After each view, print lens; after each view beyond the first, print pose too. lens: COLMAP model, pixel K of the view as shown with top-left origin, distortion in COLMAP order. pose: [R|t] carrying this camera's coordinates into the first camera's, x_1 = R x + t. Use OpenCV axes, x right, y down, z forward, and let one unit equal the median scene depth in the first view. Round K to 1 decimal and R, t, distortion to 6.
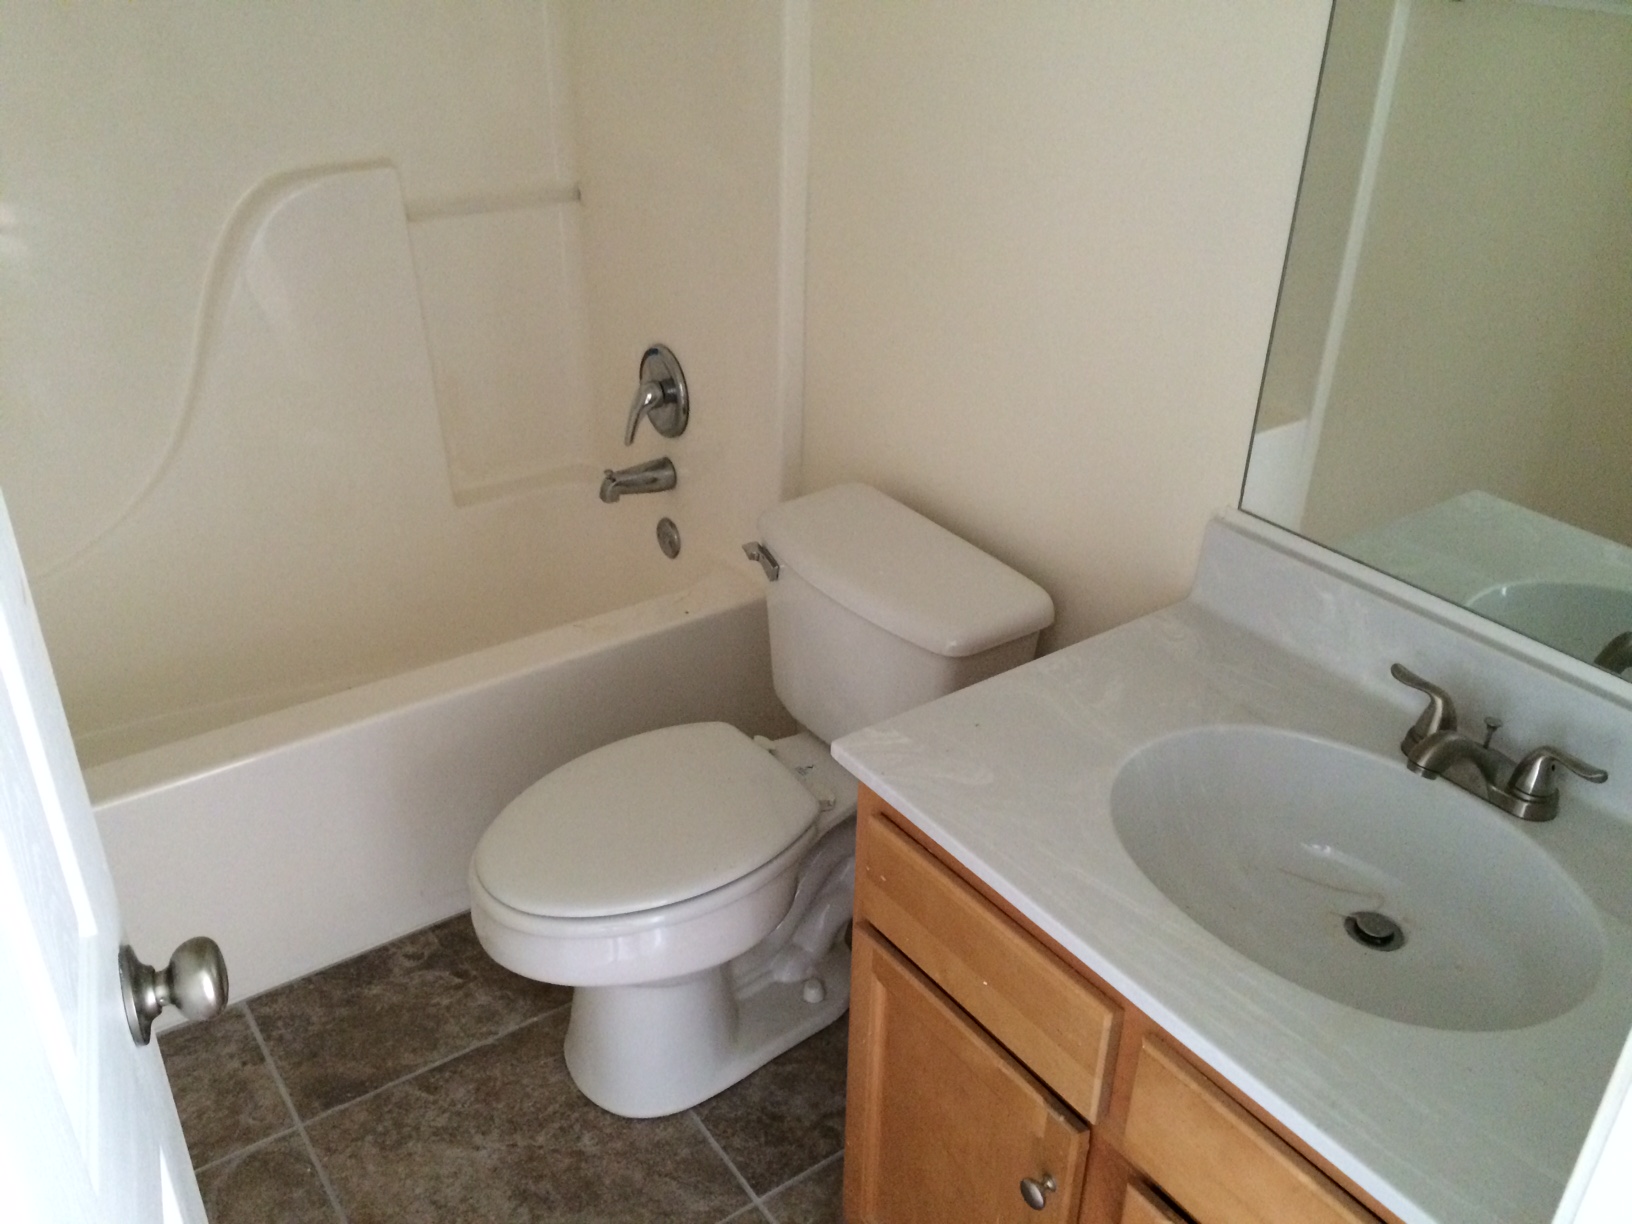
lens RADIAL K [[1389.3, 0, 815.6], [0, 1389.3, 611.2], [0, 0, 1]] dist [0.019134, 0.003310]
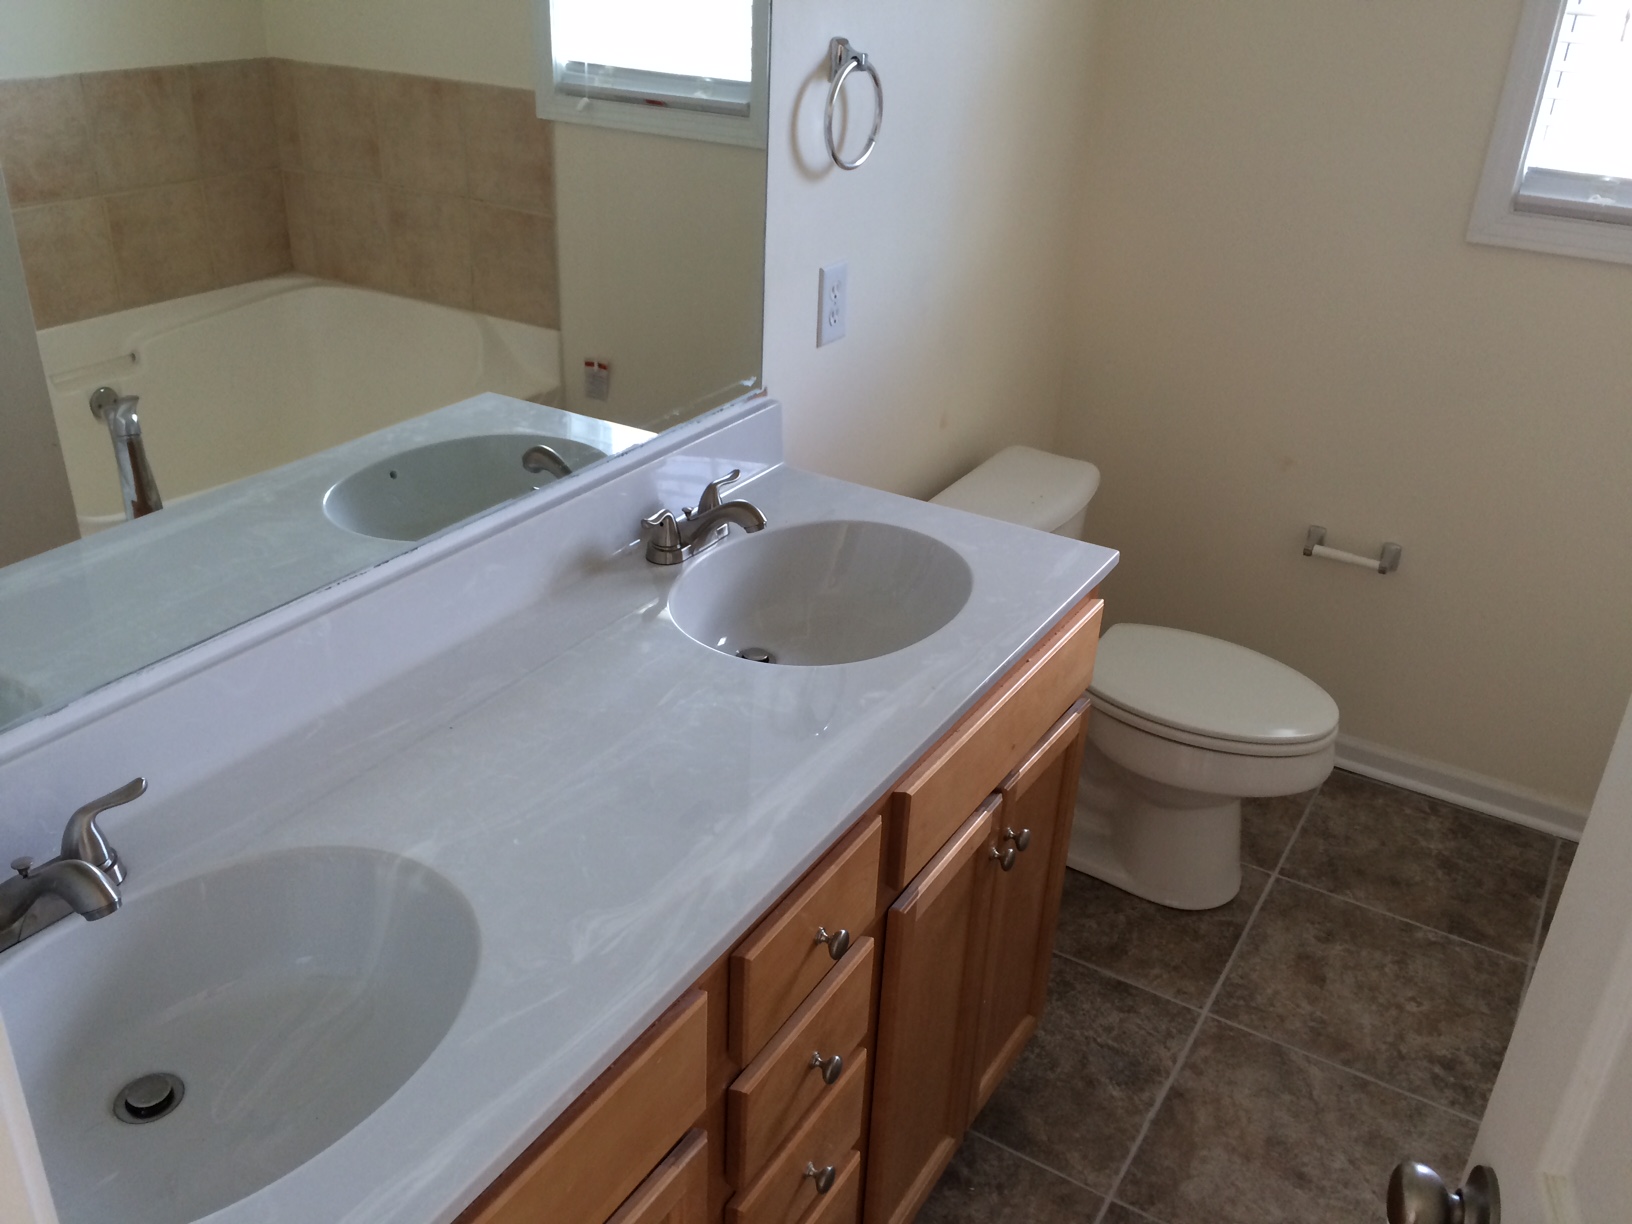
lens RADIAL K [[1389.3, 0, 817.1], [0, 1389.3, 612.1], [0, 0, 1]] dist [0.019134, 0.003310]
pose [[-0.396366, -0.447136, 0.801850, -0.677011], [0.390485, 0.708347, 0.588019, -0.715198], [-0.830912, 0.546181, -0.106165, 1.206014]]
